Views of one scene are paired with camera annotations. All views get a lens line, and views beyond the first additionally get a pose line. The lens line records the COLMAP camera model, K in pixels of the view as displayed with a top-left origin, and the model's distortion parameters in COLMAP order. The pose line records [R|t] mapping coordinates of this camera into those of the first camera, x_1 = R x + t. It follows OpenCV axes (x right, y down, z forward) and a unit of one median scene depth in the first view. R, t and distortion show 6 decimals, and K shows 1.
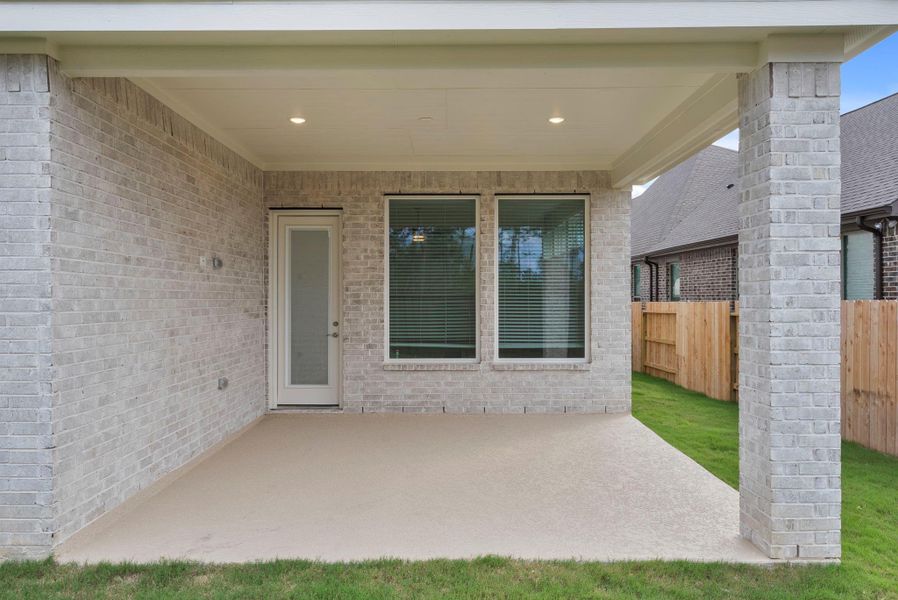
lens RADIAL K [[657.5, 0, 450.8], [0, 657.5, 298.8], [0, 0, 1]] dist [0.008899, 0.005441]
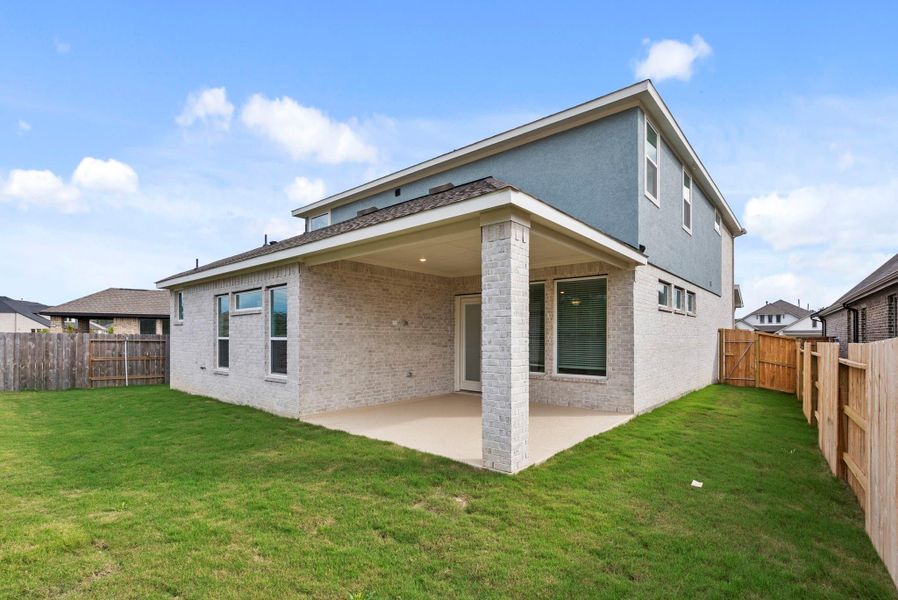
lens RADIAL K [[420.4, 0, 445.1], [0, 420.4, 336.1], [0, 0, 1]] dist [-0.002862, 0.001672]
pose [[0.756490, 0.003611, -0.653996, 0.791783], [-0.006221, 0.999979, -0.001675, -0.005928], [0.653976, 0.005336, 0.756496, -0.047893]]
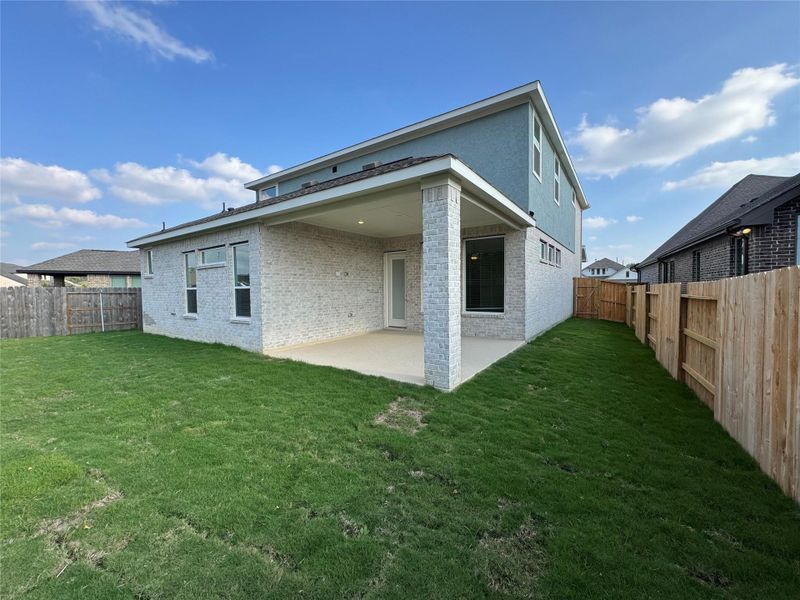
lens RADIAL K [[319.6, 0, 396.7], [0, 319.6, 299.7], [0, 0, 1]] dist [0.000254, -0.000682]
pose [[0.820189, 0.013766, -0.571926, 0.694663], [0.008712, 0.999294, 0.036546, 0.011301], [0.572026, -0.034957, 0.819490, -0.046022]]
